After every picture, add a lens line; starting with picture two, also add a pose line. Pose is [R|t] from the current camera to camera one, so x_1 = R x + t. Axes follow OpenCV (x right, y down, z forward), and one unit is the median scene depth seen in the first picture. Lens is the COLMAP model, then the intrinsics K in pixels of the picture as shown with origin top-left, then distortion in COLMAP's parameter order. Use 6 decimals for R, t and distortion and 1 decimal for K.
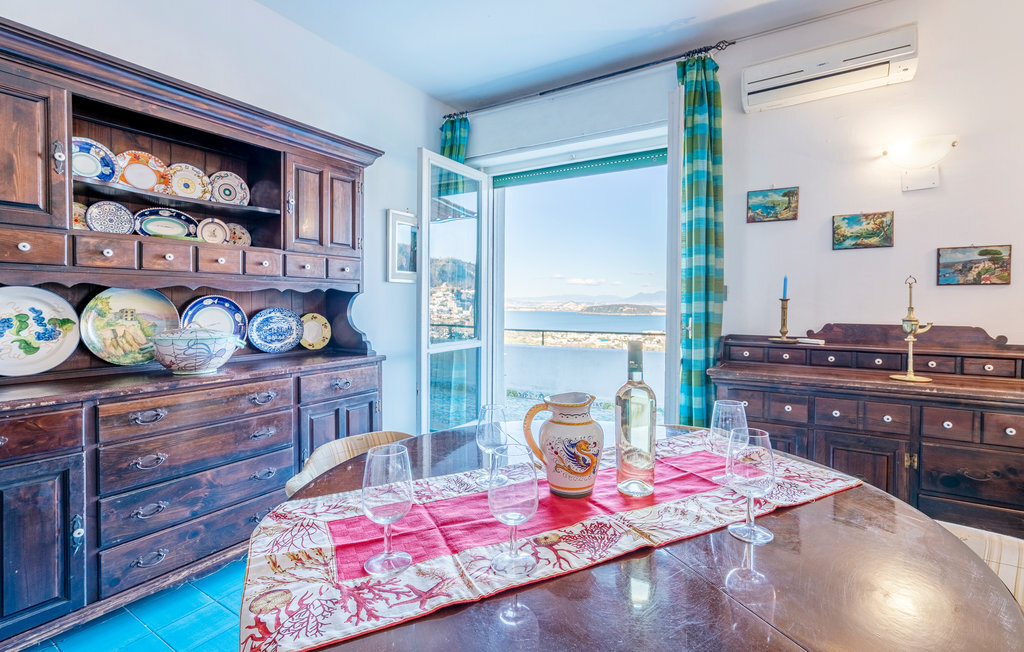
lens RADIAL K [[475.1, 0, 505.2], [0, 475.1, 312.6], [0, 0, 1]] dist [0.004396, 0.000149]
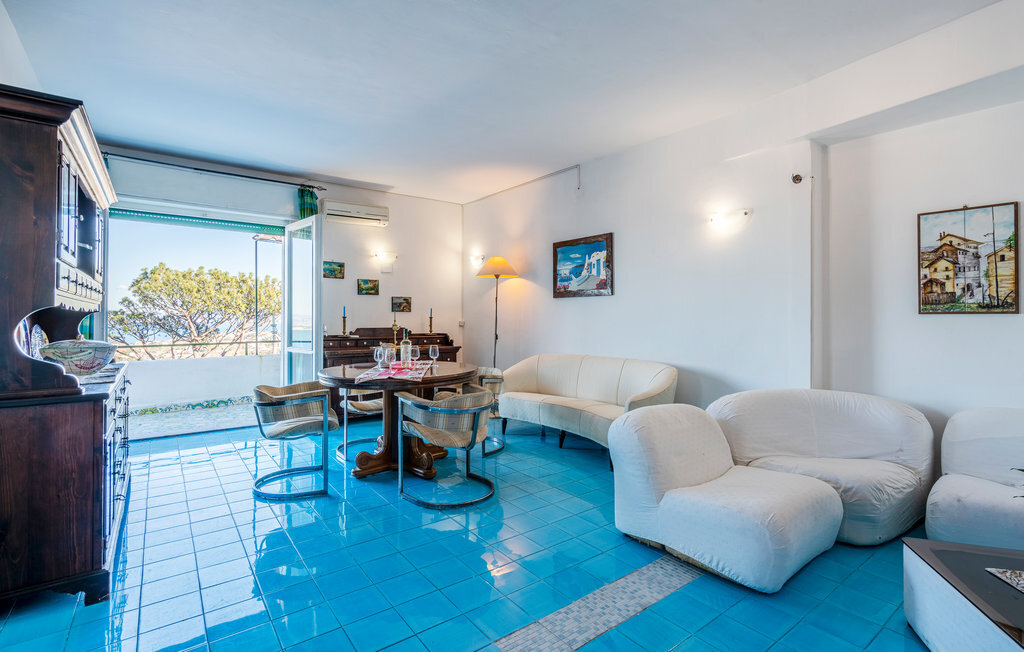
lens RADIAL K [[475.1, 0, 516.9], [0, 475.1, 318.1], [0, 0, 1]] dist [0.004396, 0.000149]
pose [[0.330699, -0.003893, 0.943728, -1.136071], [0.023240, 0.999722, -0.004019, 0.002942], [-0.943450, 0.023261, 0.330698, -0.408791]]
